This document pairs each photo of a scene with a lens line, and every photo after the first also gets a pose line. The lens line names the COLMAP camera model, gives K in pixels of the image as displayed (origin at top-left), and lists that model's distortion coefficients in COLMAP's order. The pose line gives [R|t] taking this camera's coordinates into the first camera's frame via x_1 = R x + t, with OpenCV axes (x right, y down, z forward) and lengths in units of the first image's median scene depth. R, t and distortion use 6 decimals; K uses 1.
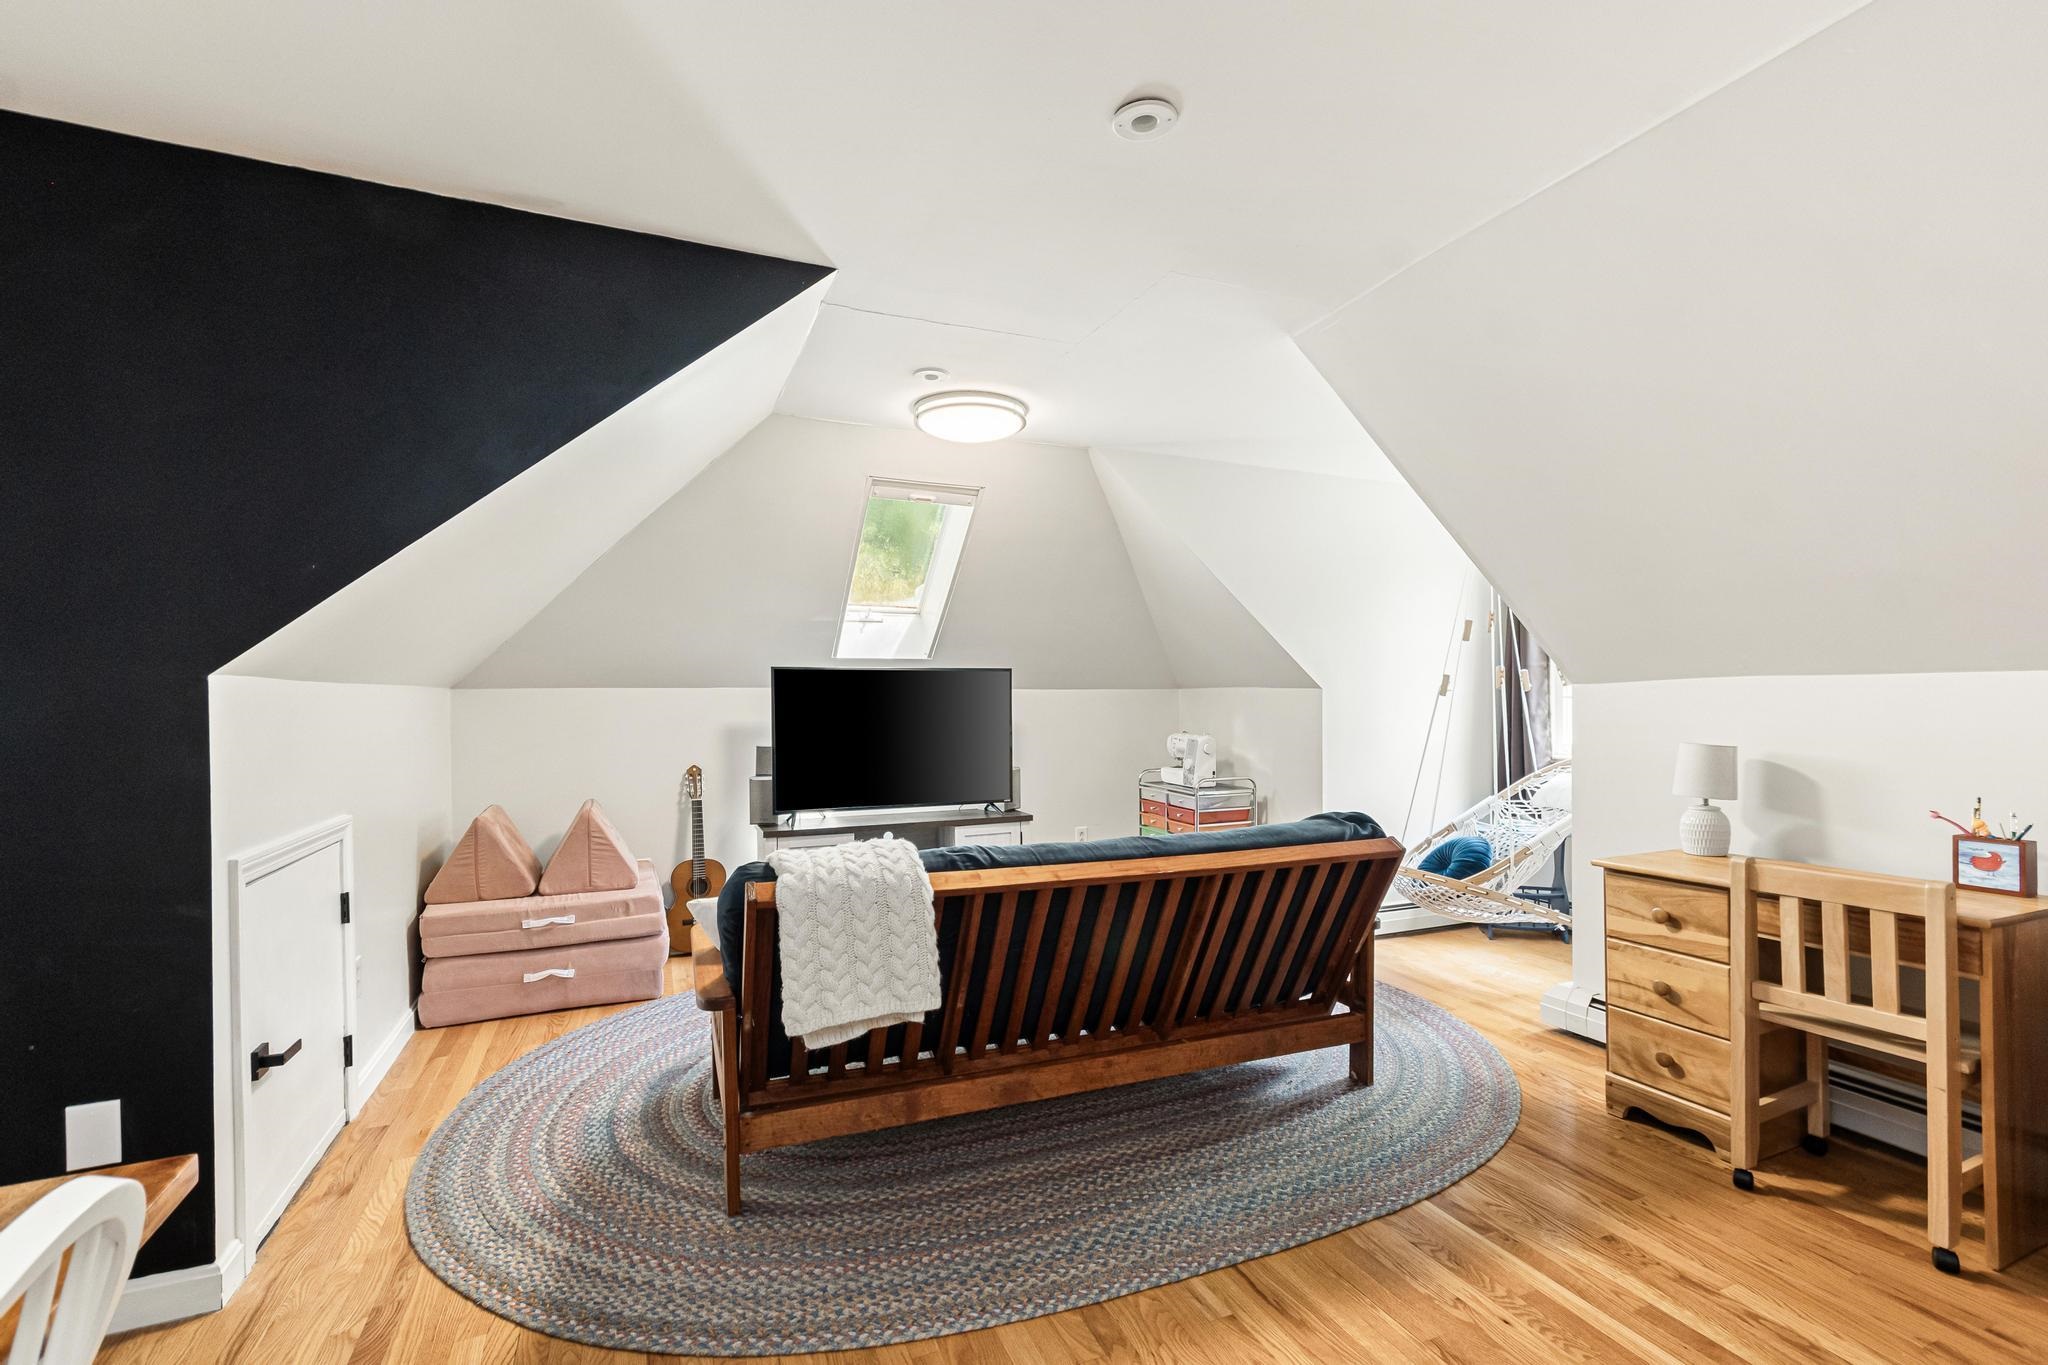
lens RADIAL K [[919.1, 0, 1030.2], [0, 919.1, 697.5], [0, 0, 1]] dist [0.013594, -0.000059]
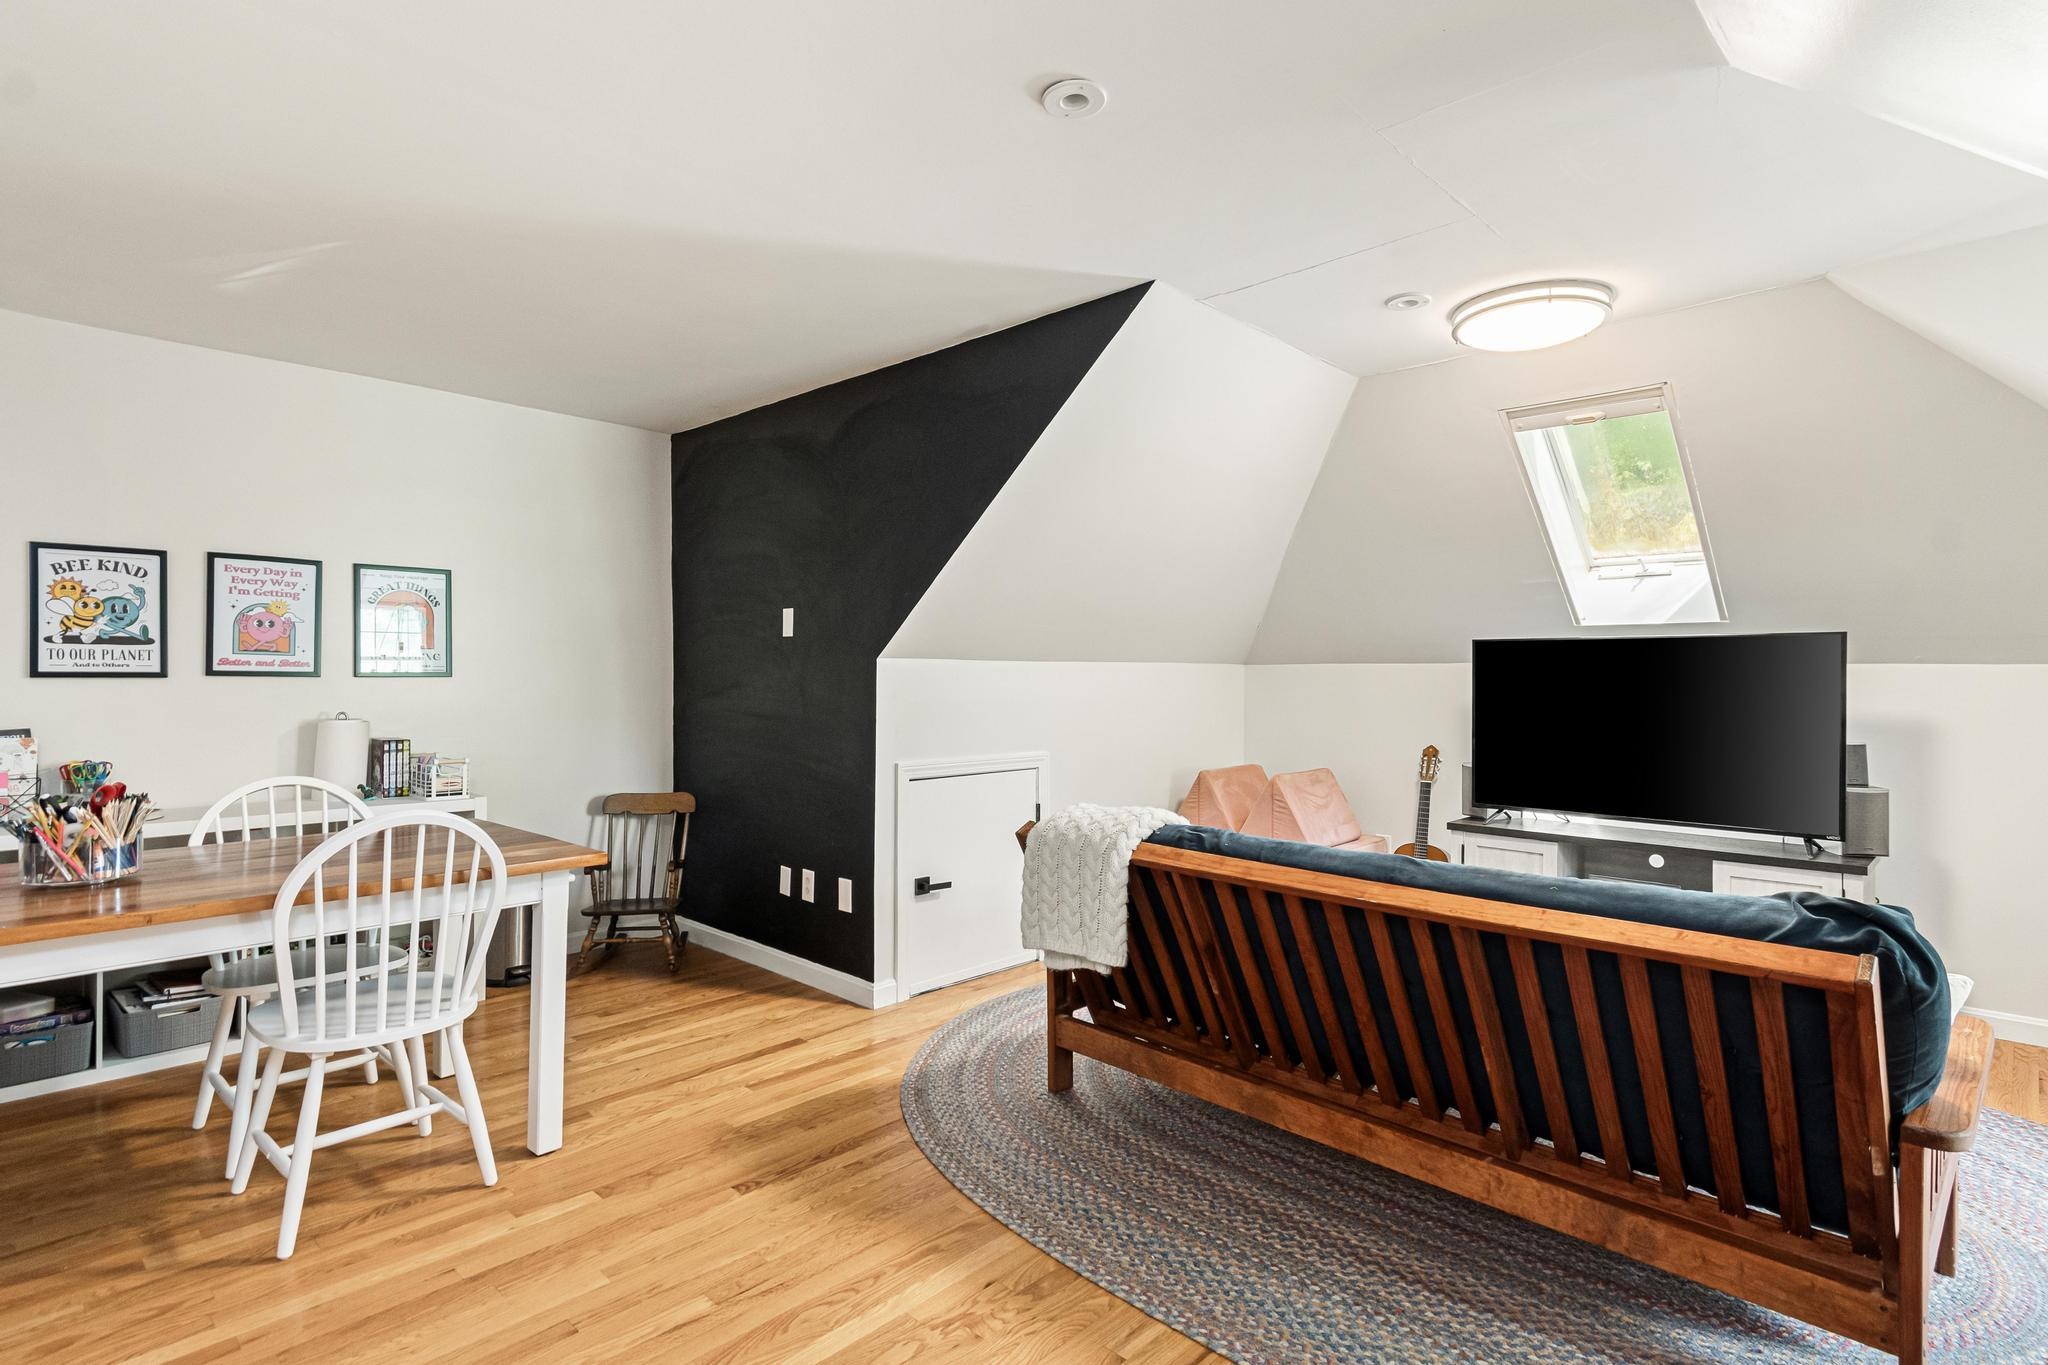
lens RADIAL K [[1040.2, 0, 1030.5], [0, 1040.2, 668.2], [0, 0, 1]] dist [0.017269, -0.000346]
pose [[0.381206, 0.004991, -0.924477, 0.806282], [-0.008768, 0.999960, 0.001783, -0.006235], [0.924449, 0.007427, 0.381234, 0.371767]]
